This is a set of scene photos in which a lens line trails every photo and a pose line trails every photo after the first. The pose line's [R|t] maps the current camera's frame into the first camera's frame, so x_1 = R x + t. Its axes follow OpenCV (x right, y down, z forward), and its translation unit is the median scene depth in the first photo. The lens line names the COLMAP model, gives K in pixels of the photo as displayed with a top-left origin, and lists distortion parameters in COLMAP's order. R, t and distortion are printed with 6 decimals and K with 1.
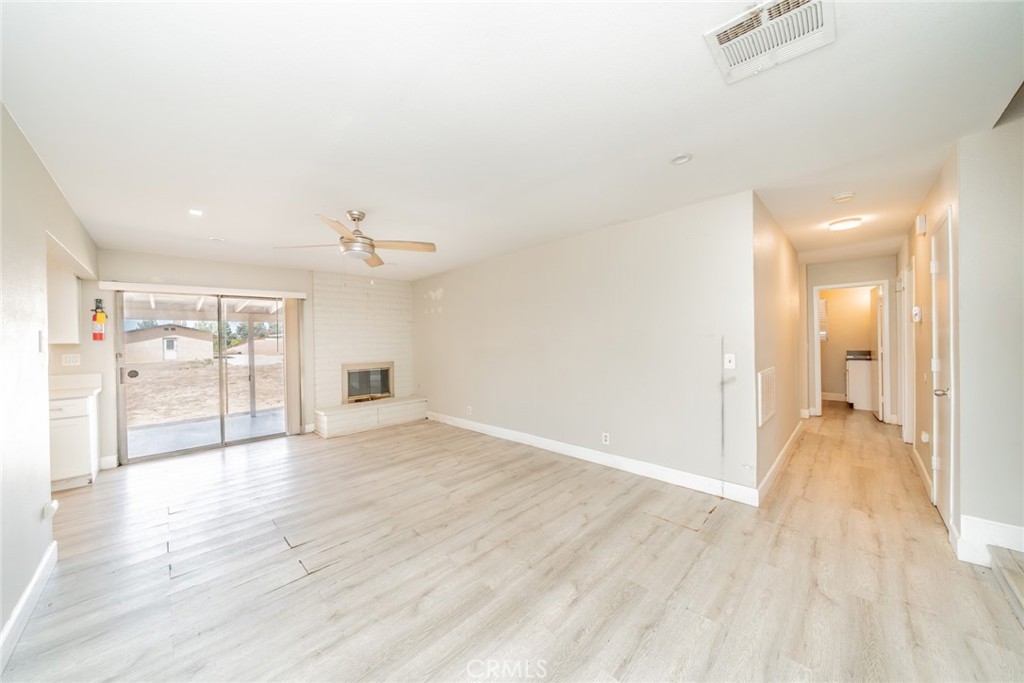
lens RADIAL K [[349.1, 0, 513.1], [0, 349.1, 340.4], [0, 0, 1]] dist [-0.000268, -0.000053]
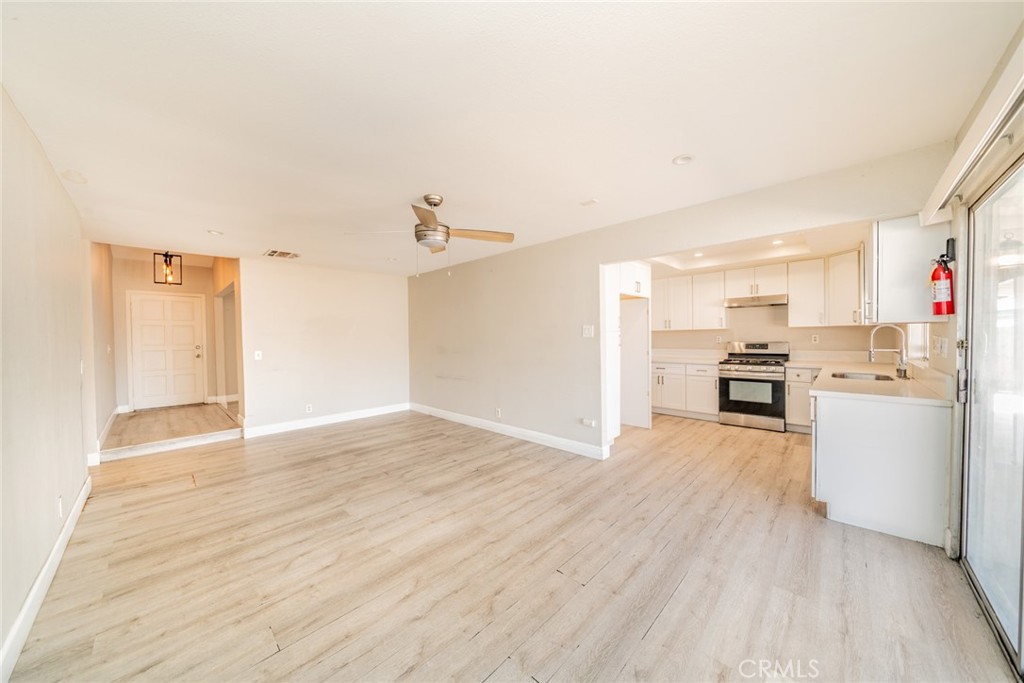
lens RADIAL K [[349.1, 0, 510.5], [0, 349.1, 343.9], [0, 0, 1]] dist [-0.000268, -0.000053]
pose [[-0.999300, 0.035773, -0.010903, -0.604985], [0.035525, 0.999123, 0.022161, 0.011425], [0.011686, 0.021759, -0.999695, 1.854743]]
